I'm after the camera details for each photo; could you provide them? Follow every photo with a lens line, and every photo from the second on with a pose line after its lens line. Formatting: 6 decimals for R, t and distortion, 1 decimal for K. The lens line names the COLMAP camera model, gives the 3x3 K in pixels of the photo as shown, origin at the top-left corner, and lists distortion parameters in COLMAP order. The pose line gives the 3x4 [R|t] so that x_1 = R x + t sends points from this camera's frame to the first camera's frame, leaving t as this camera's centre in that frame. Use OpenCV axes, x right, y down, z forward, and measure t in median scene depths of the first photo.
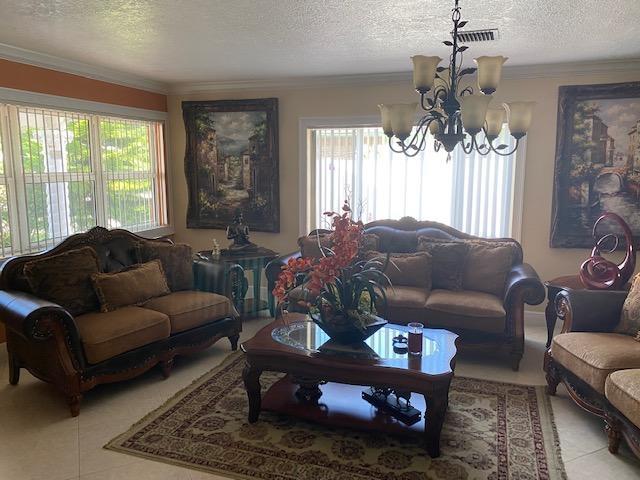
lens RADIAL K [[488.3, 0, 320.0], [0, 488.3, 240.0], [0, 0, 1]] dist [0.008563, -0.004960]
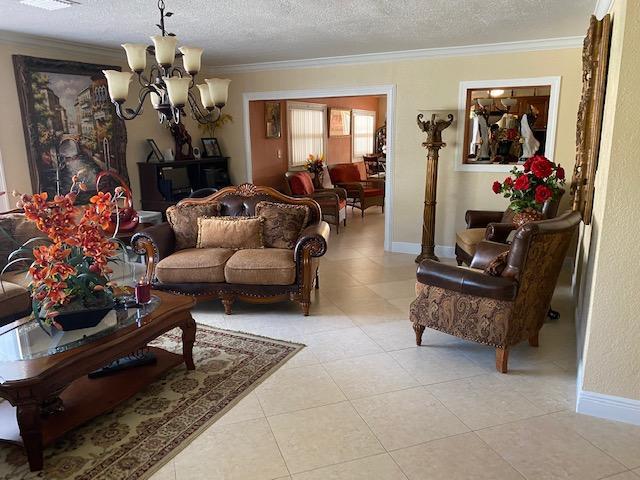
lens RADIAL K [[488.3, 0, 320.0], [0, 488.3, 240.0], [0, 0, 1]] dist [0.008563, -0.004960]
pose [[0.120896, -0.220535, 0.967858, -0.512263], [0.163334, 0.966139, 0.199741, -0.040201], [-0.979135, 0.133936, 0.152824, 0.270990]]
